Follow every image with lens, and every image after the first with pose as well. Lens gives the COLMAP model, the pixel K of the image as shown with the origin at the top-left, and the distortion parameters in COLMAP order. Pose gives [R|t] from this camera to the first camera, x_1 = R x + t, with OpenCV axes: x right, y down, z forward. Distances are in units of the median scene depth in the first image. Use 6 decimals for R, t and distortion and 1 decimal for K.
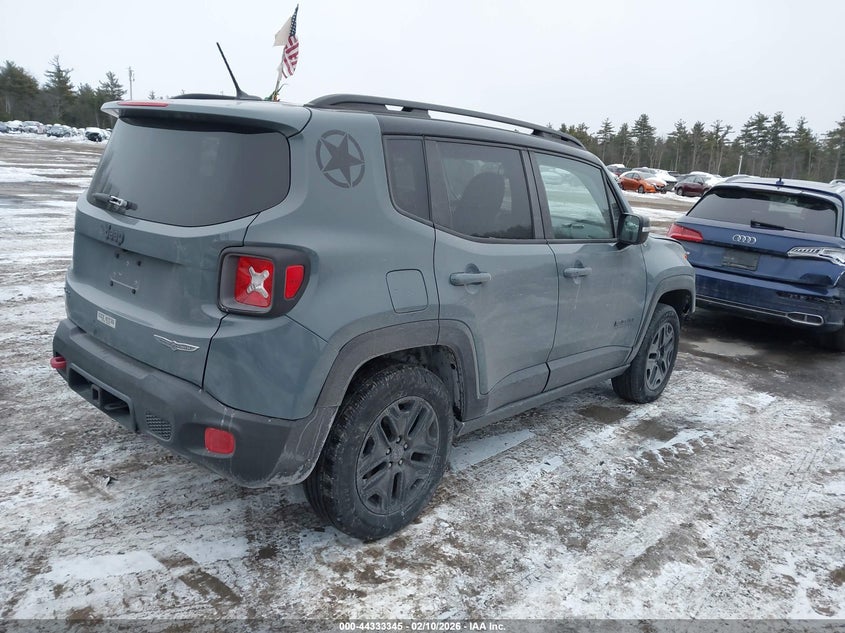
lens RADIAL K [[677.3, 0, 422.5], [0, 677.3, 316.5], [0, 0, 1]] dist [0.004298, -0.008854]
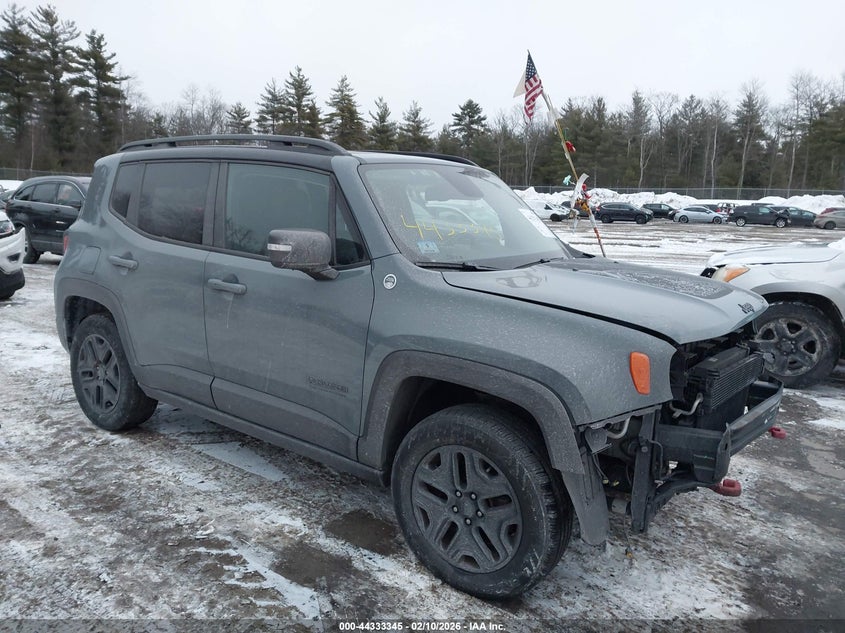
lens RADIAL K [[677.3, 0, 422.5], [0, 677.3, 316.5], [0, 0, 1]] dist [0.004298, -0.008854]
pose [[0.077167, 0.105162, -0.991457, 1.346961], [-0.248120, 0.965162, 0.083062, -0.195453], [0.965651, 0.239590, 0.100572, 1.368051]]
